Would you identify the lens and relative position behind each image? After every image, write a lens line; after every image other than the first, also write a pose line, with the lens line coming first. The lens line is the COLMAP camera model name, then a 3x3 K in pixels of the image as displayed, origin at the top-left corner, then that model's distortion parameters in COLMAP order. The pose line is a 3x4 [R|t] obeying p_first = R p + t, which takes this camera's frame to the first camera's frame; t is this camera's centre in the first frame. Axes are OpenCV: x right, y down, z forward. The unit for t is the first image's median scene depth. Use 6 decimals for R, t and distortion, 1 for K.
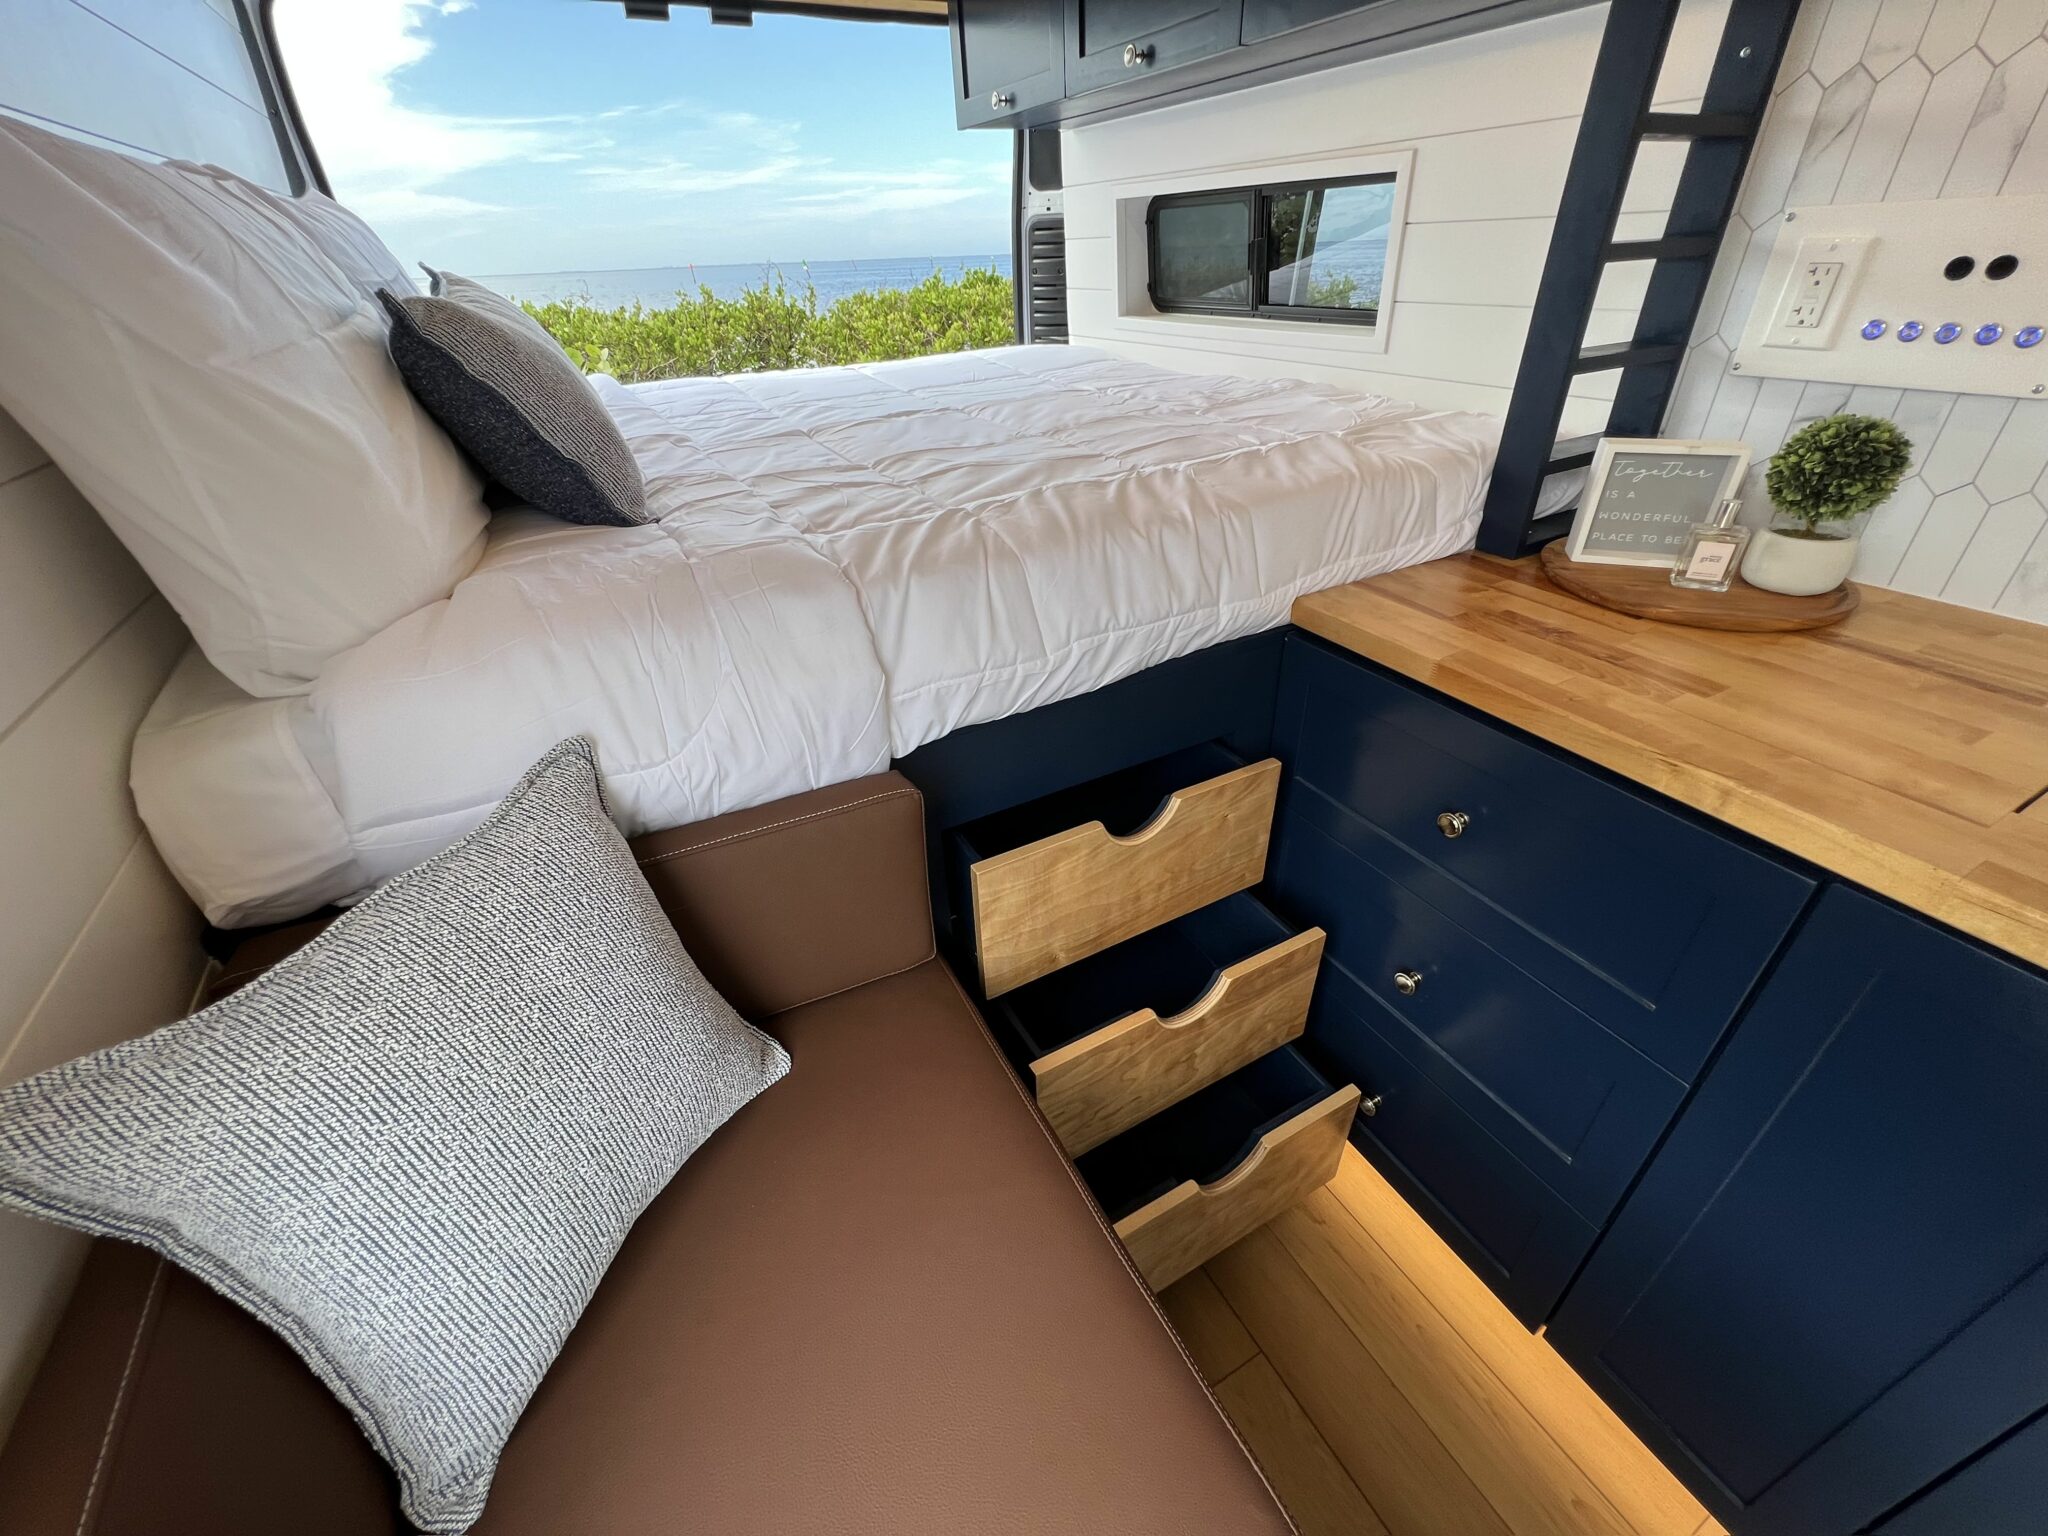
lens RADIAL K [[821.0, 0, 1018.9], [0, 821.0, 763.0], [0, 0, 1]] dist [-0.002980, 0.000813]
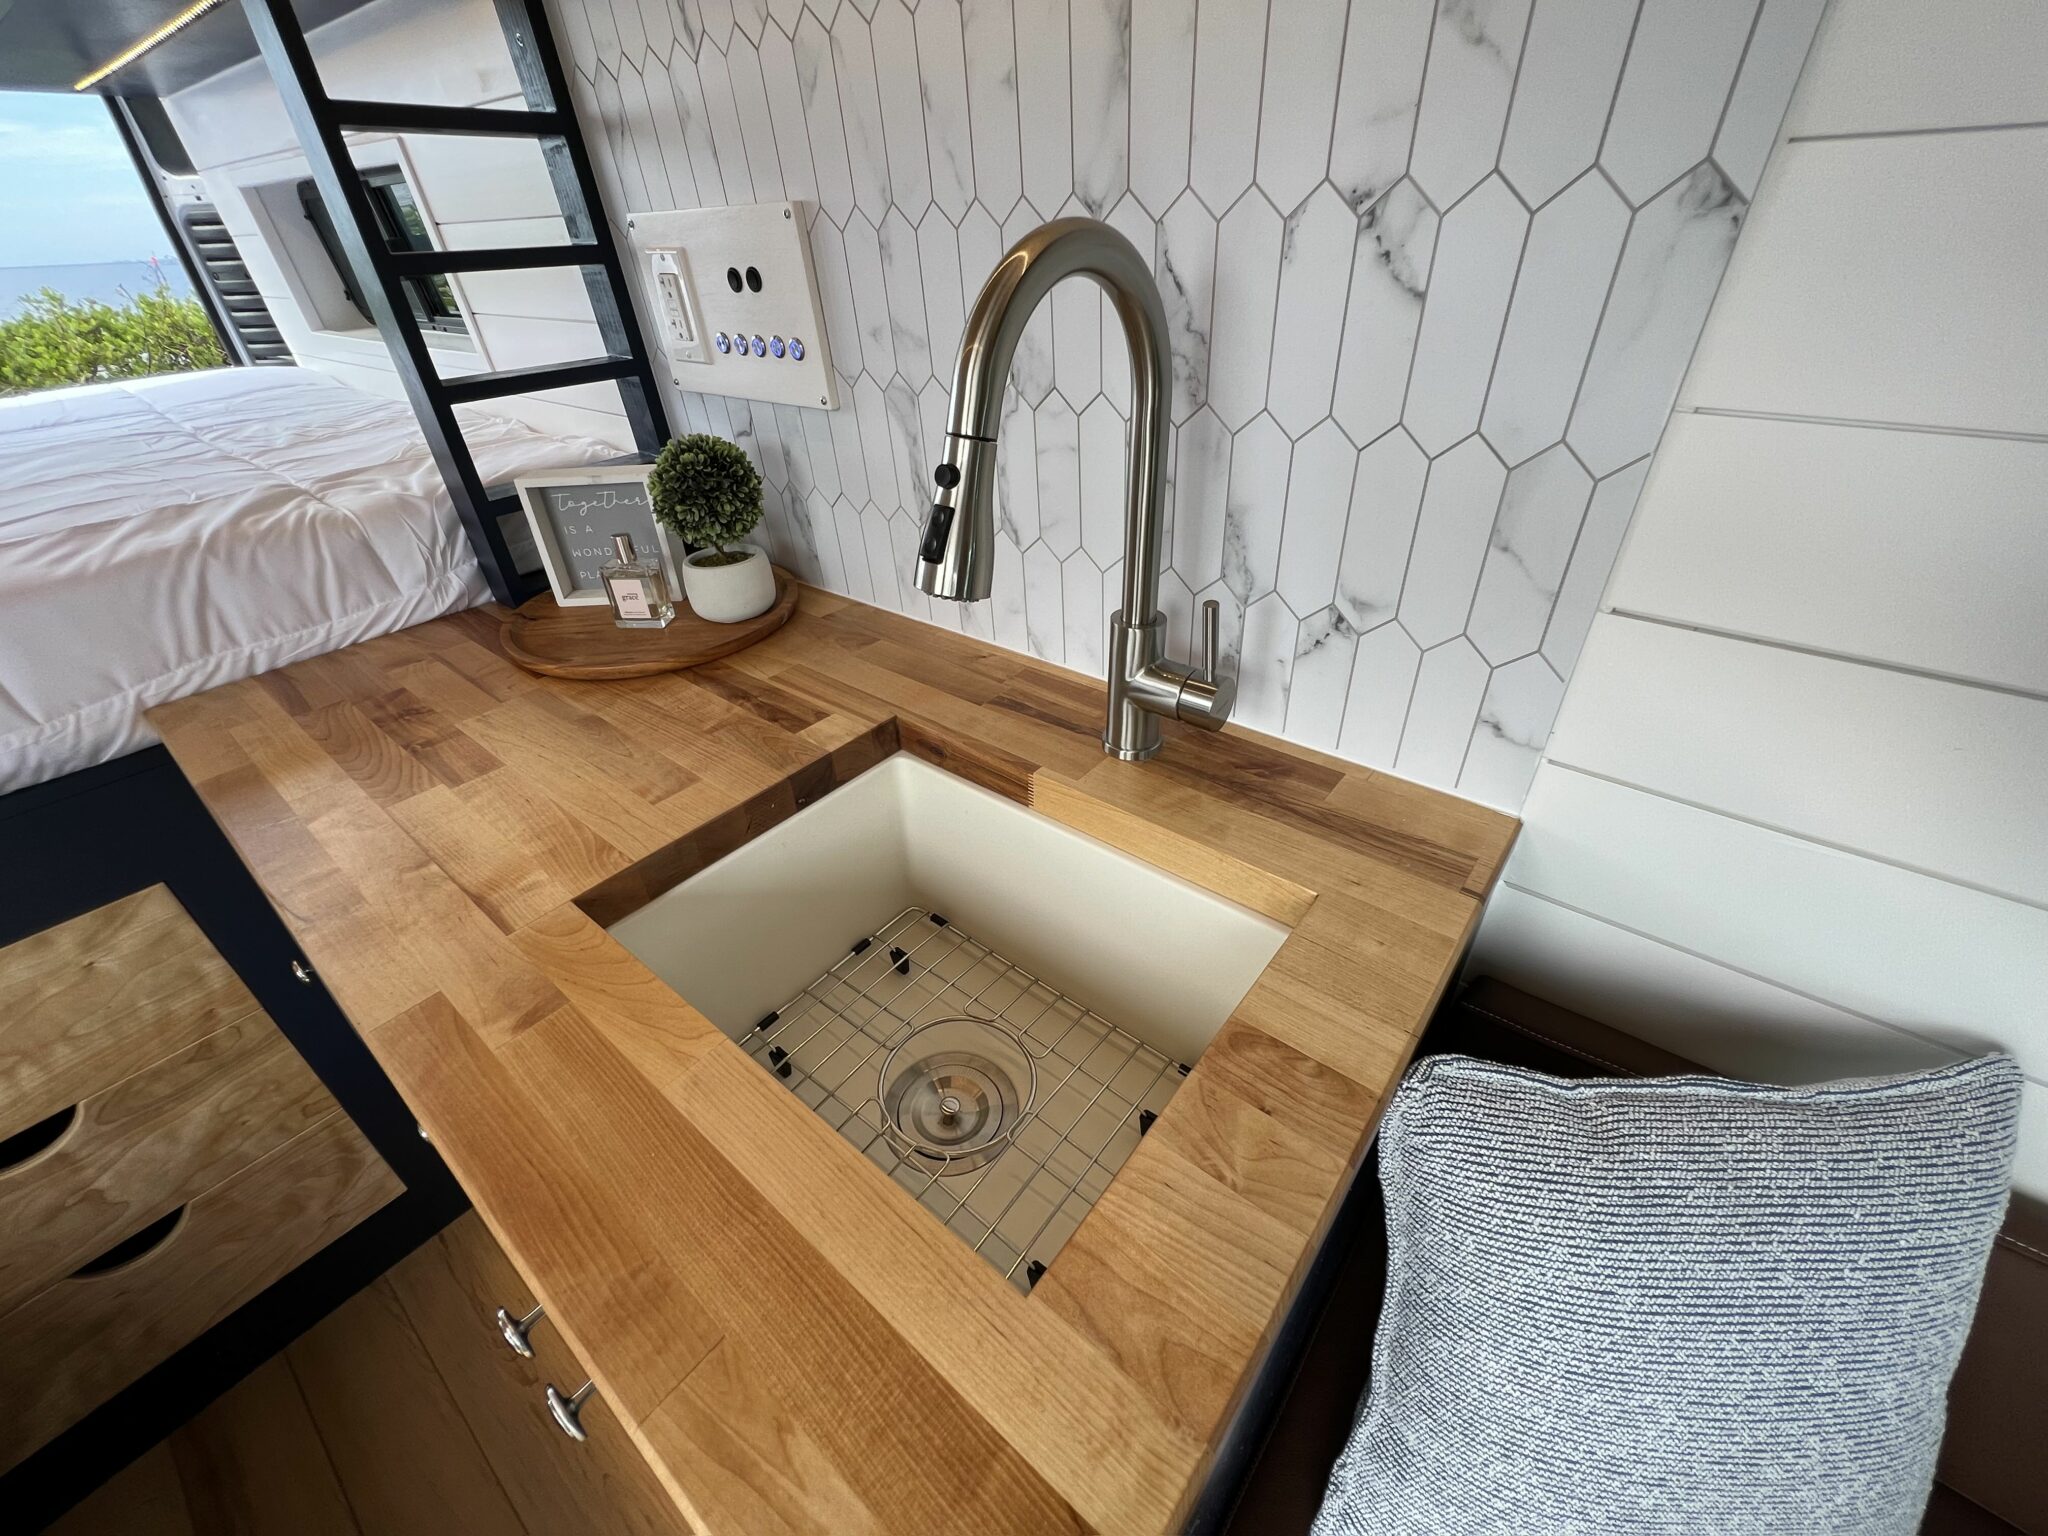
lens RADIAL K [[821.0, 0, 1019.8], [0, 821.0, 763.4], [0, 0, 1]] dist [-0.002980, 0.000813]
pose [[0.921184, -0.207207, 0.329371, 0.905998], [0.204483, 0.977912, 0.043307, -0.016755], [-0.331069, 0.027457, 0.943207, -0.008456]]
